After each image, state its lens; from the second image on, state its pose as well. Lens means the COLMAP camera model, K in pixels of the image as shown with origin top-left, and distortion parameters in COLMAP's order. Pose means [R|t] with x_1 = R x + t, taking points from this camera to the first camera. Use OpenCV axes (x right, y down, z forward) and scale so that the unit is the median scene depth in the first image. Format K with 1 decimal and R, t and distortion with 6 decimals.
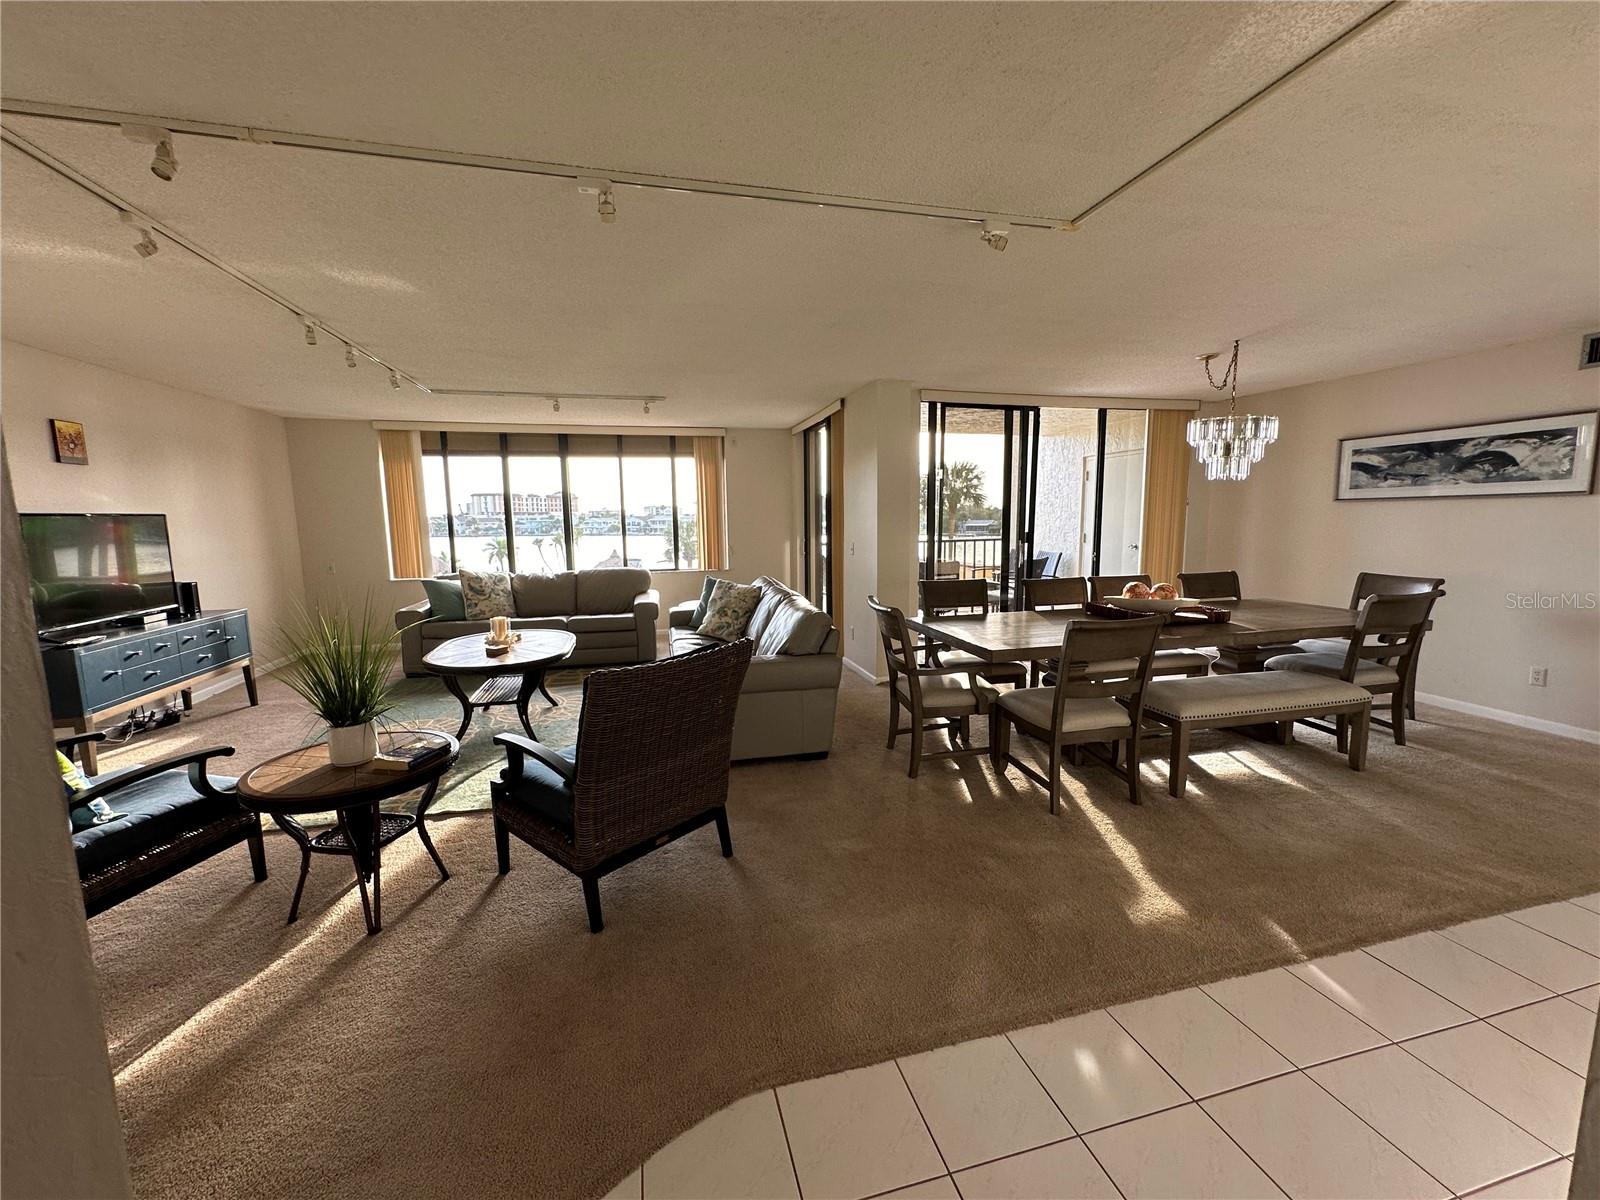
lens RADIAL K [[644.6, 0, 794.2], [0, 644.6, 603.9], [0, 0, 1]] dist [0.001000, 0.000958]
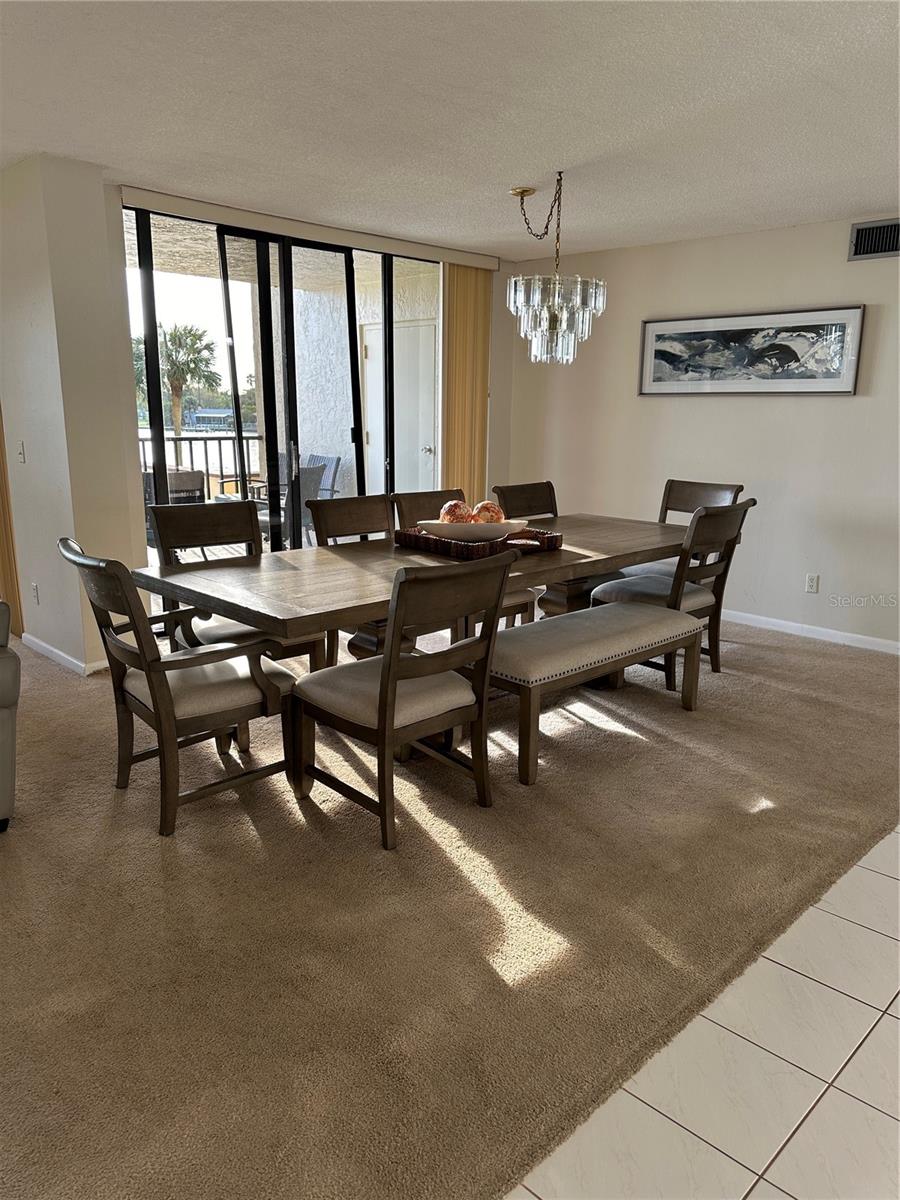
lens RADIAL K [[856.3, 0, 455.6], [0, 856.3, 606.6], [0, 0, 1]] dist [0.048755, -0.059807]
pose [[0.854615, -0.095252, 0.510451, 0.019518], [0.045622, 0.993003, 0.108916, -0.020332], [-0.517254, -0.069794, 0.852981, 0.167388]]
